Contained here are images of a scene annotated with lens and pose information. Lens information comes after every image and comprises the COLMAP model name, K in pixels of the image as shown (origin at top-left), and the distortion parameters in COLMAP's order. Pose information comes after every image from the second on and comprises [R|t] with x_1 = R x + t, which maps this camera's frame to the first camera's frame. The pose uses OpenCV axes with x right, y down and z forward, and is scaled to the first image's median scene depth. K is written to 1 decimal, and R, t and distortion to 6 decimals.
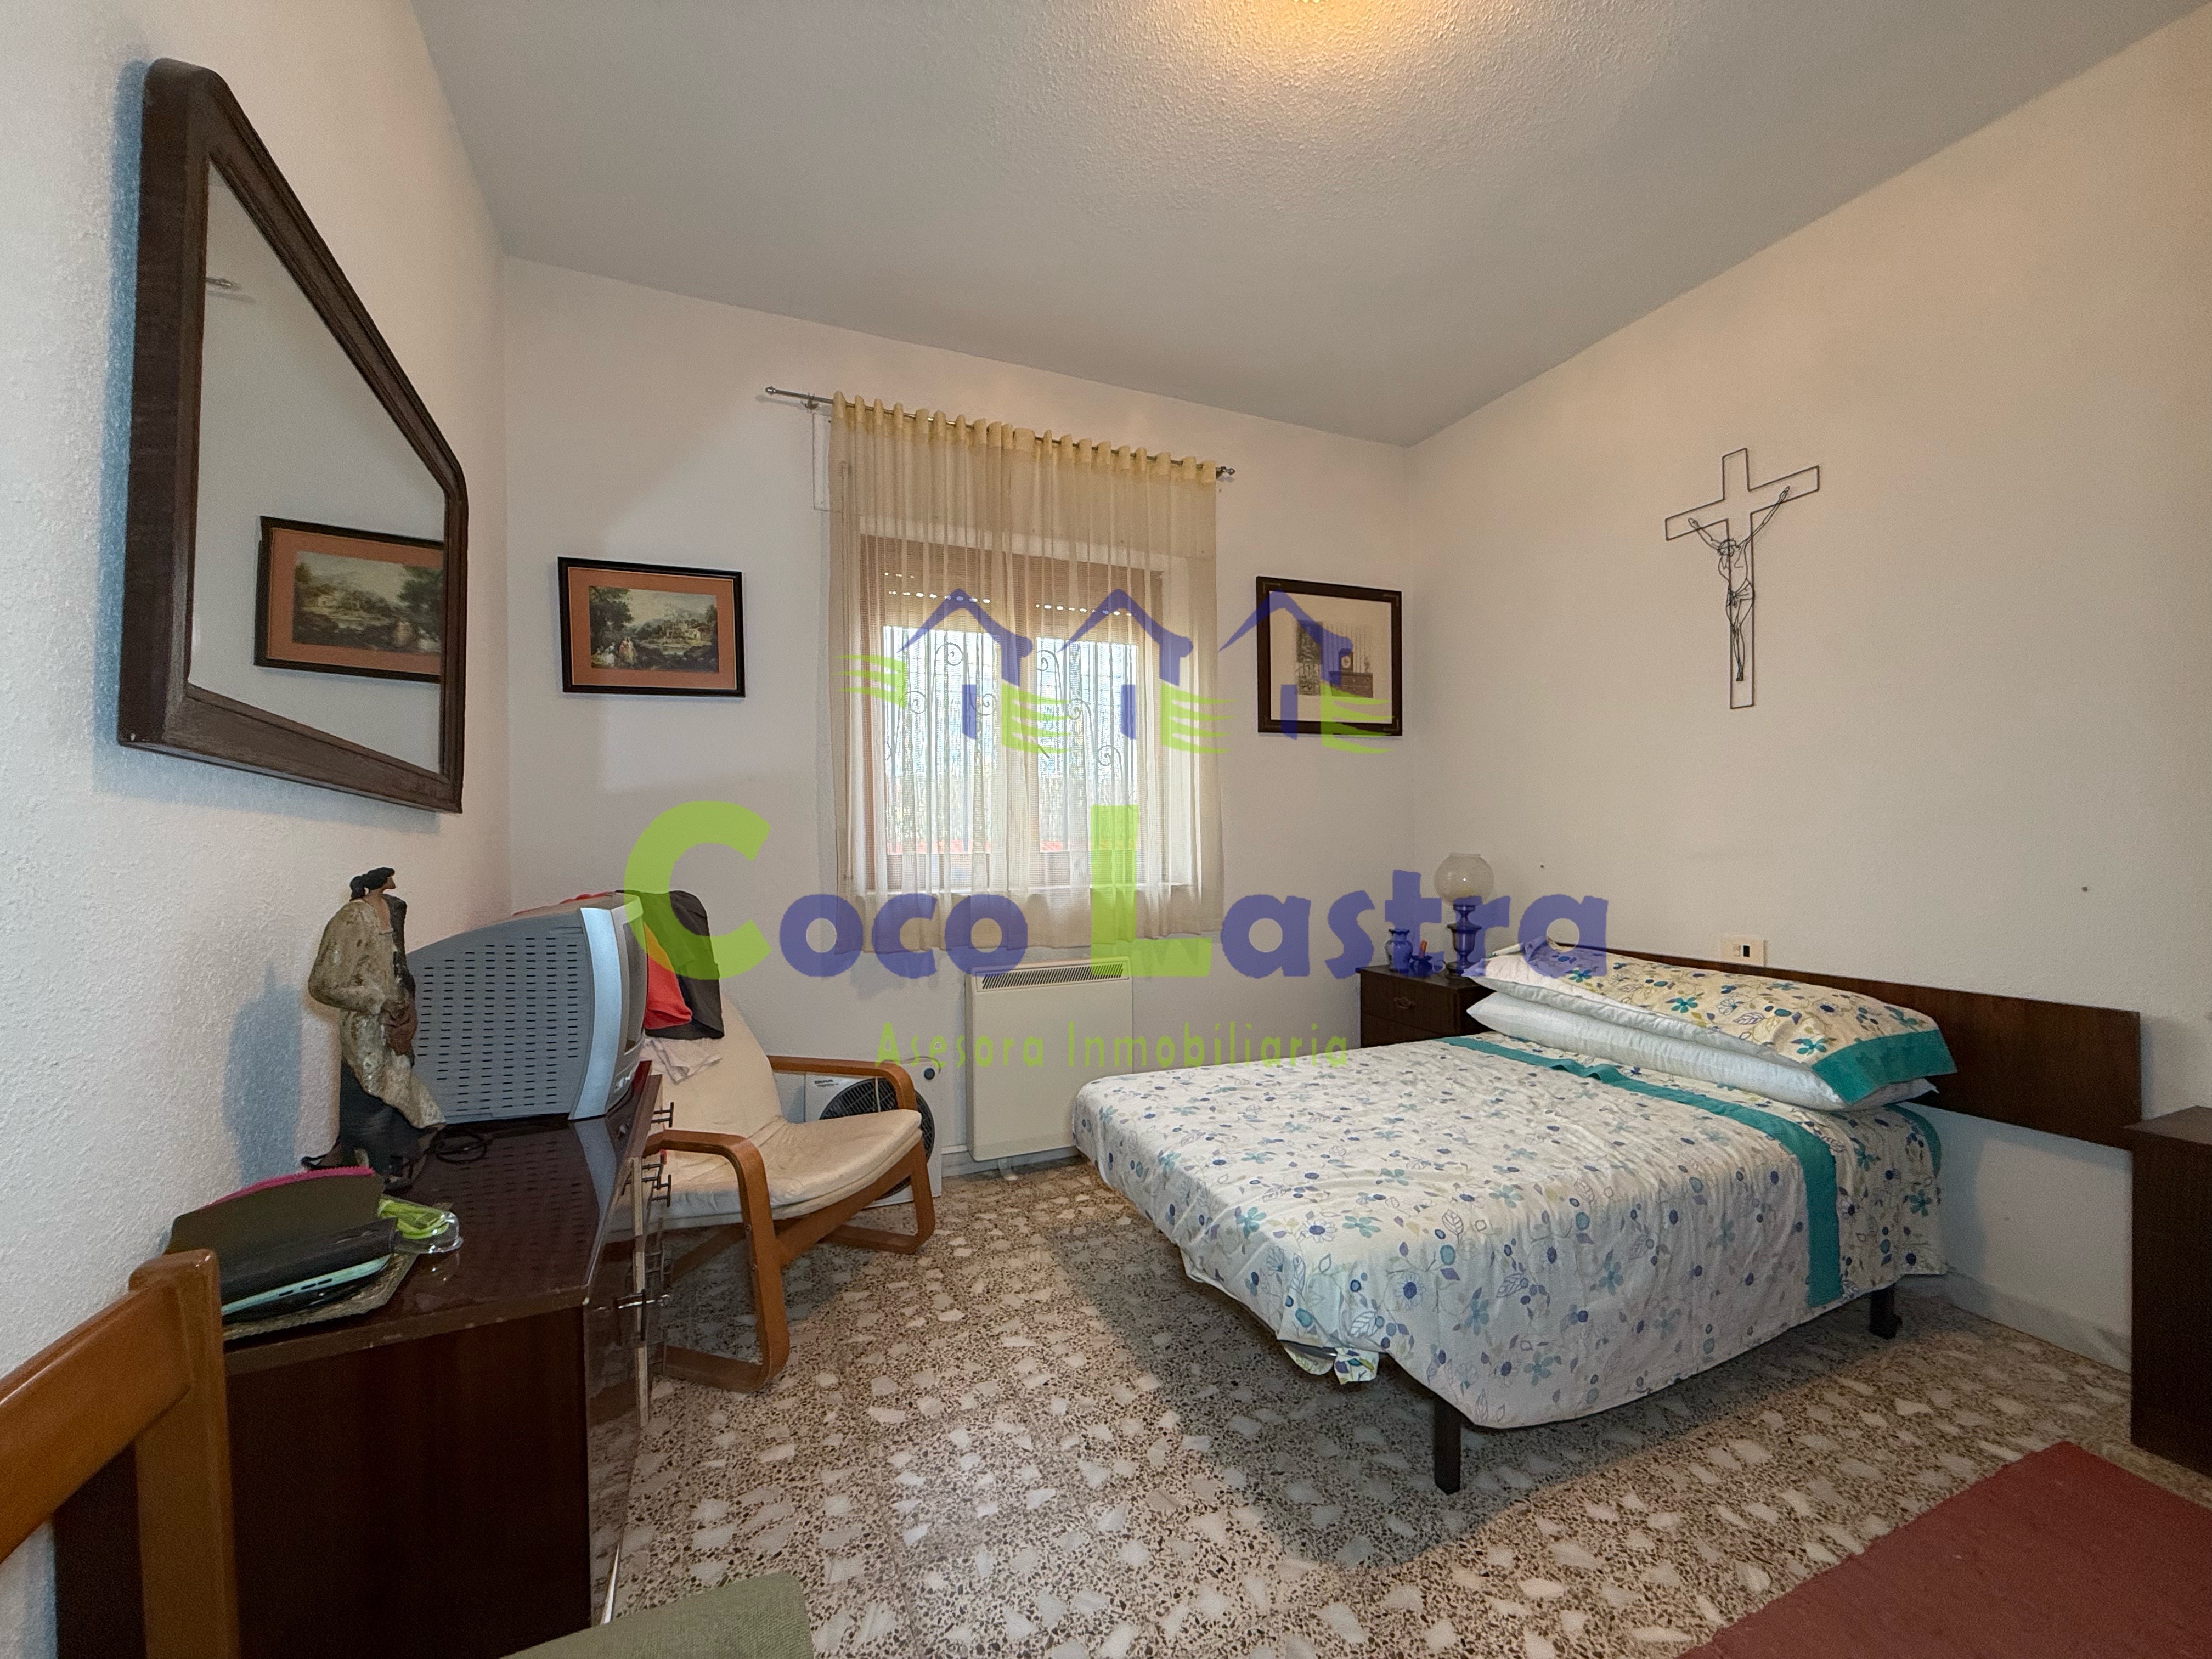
lens RADIAL K [[881.6, 0, 1093.7], [0, 881.6, 831.1], [0, 0, 1]] dist [-0.000136, 0.000223]
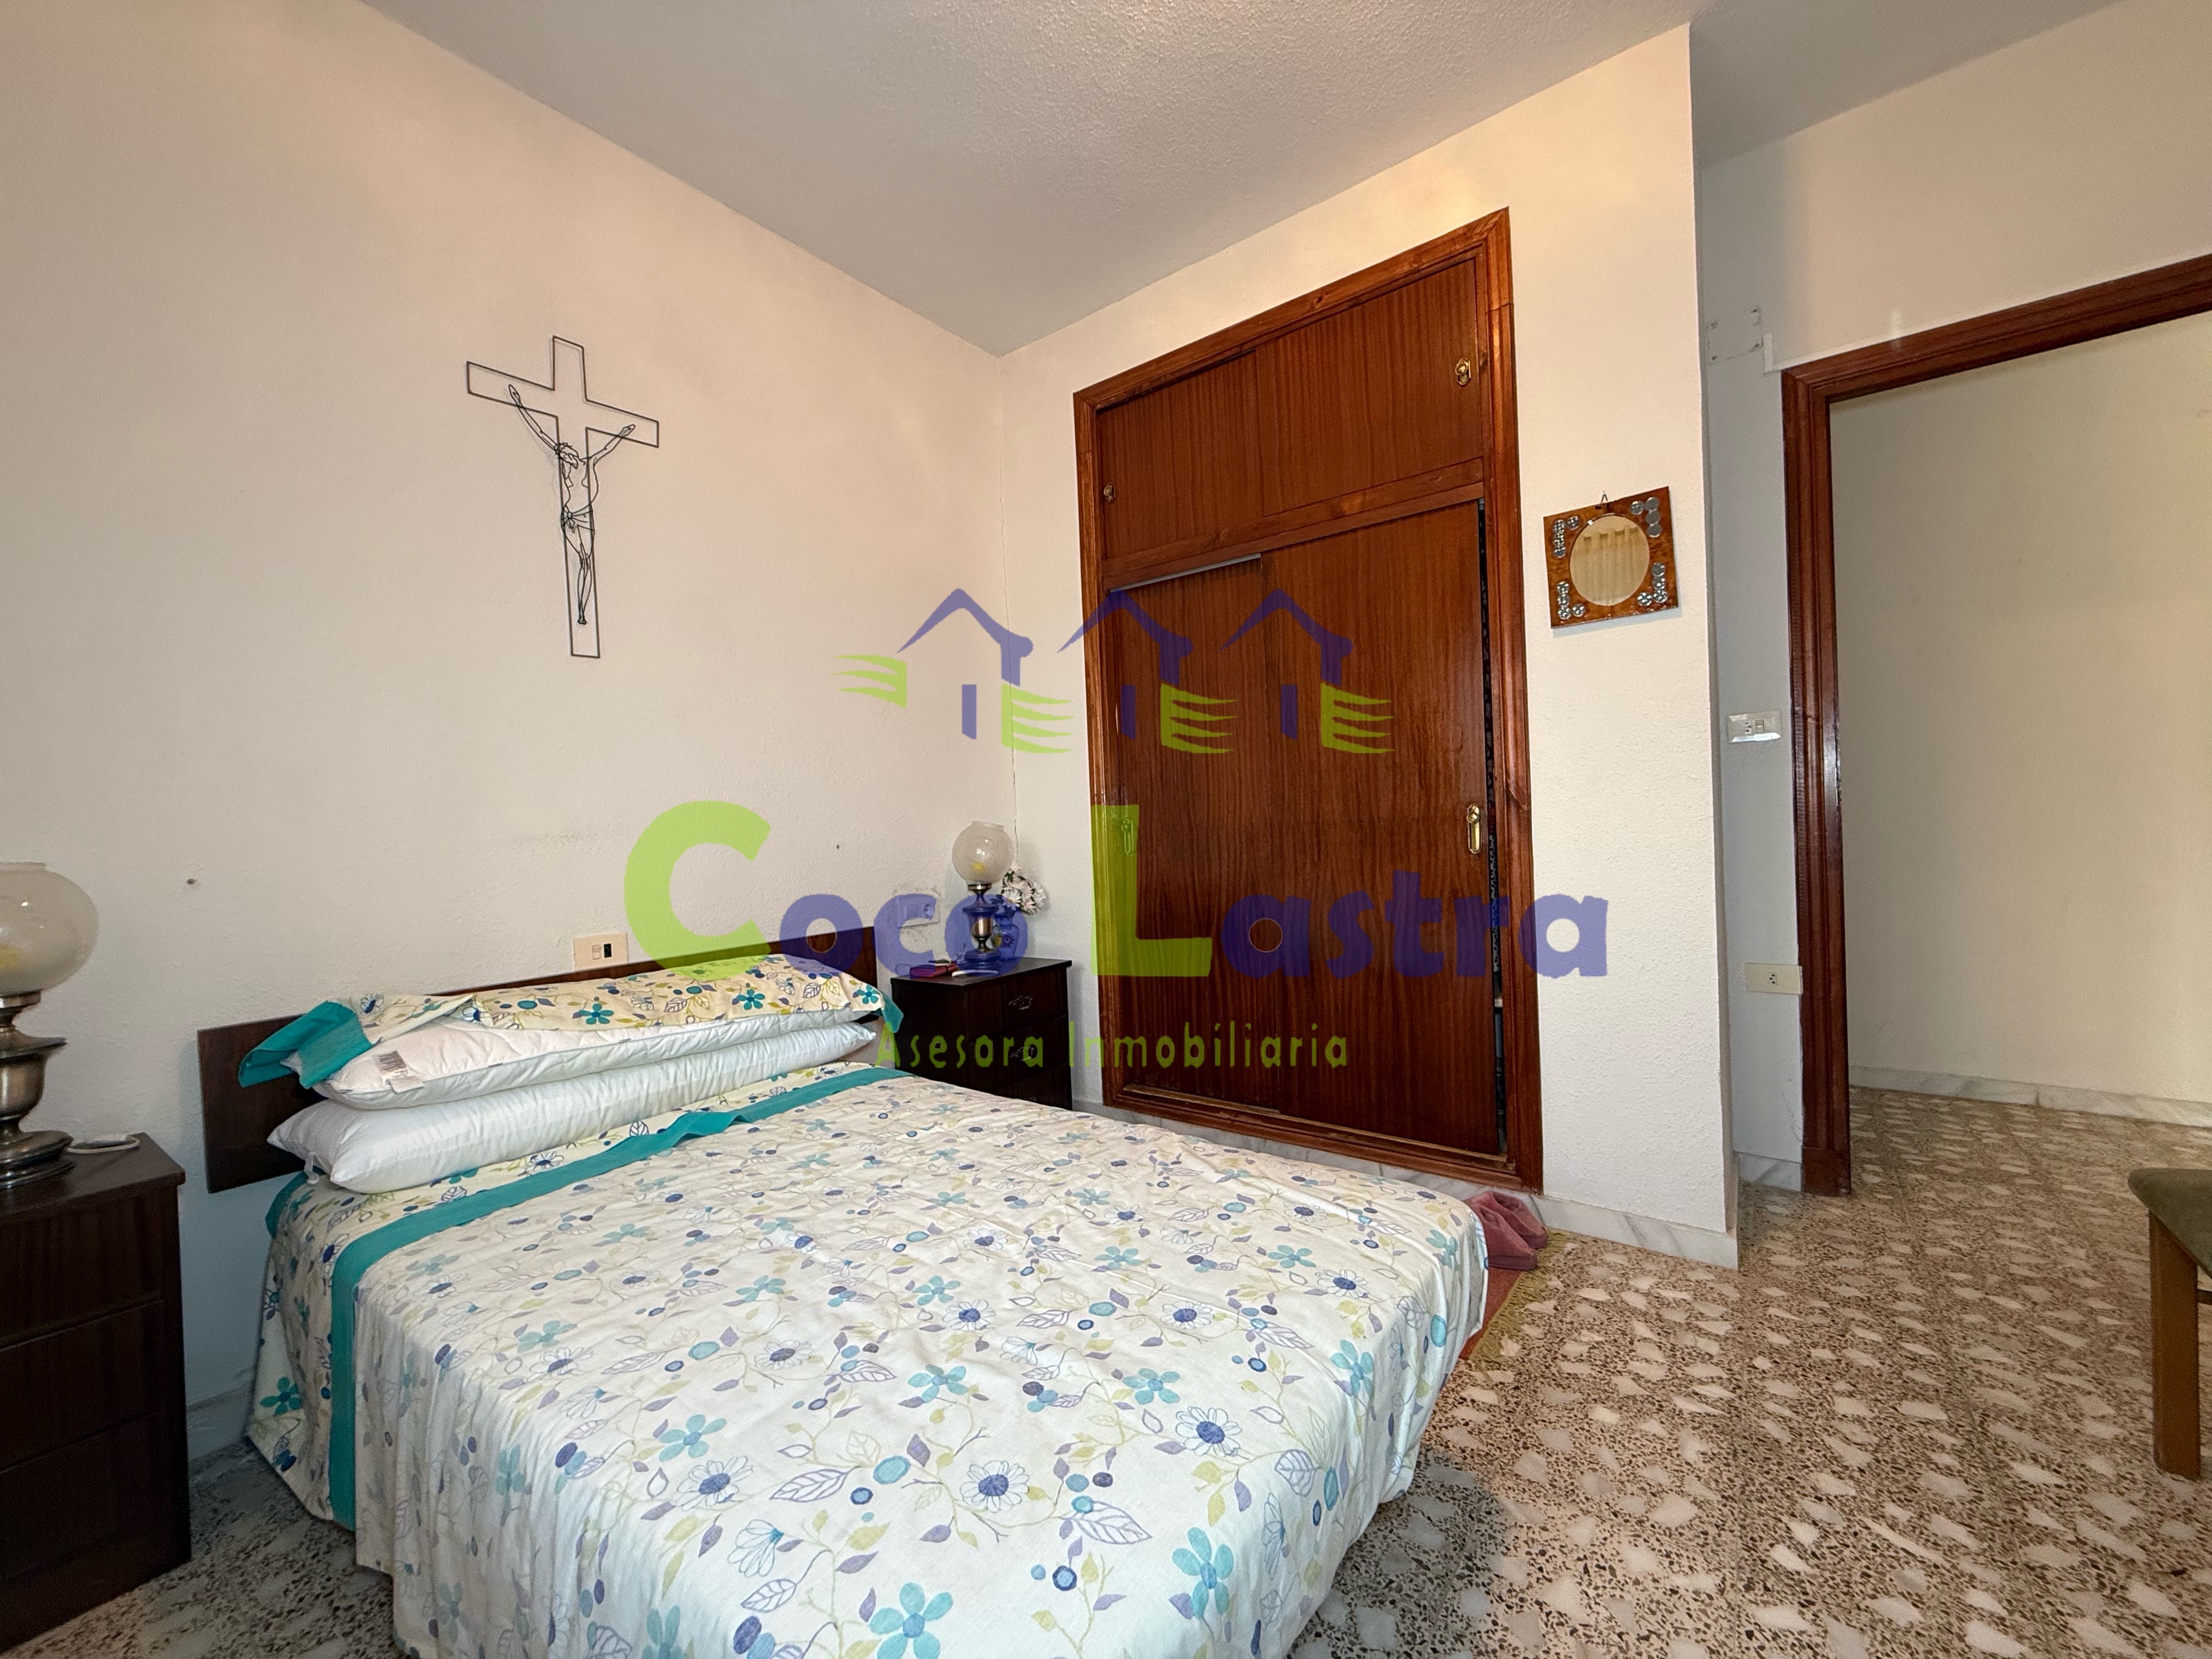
lens RADIAL K [[881.6, 0, 1093.7], [0, 881.6, 831.1], [0, 0, 1]] dist [-0.000136, 0.000223]
pose [[-0.487506, 0.016759, 0.872959, -0.267391], [0.042189, 0.999100, 0.004380, 0.048851], [-0.872100, 0.038964, -0.487774, 1.252609]]
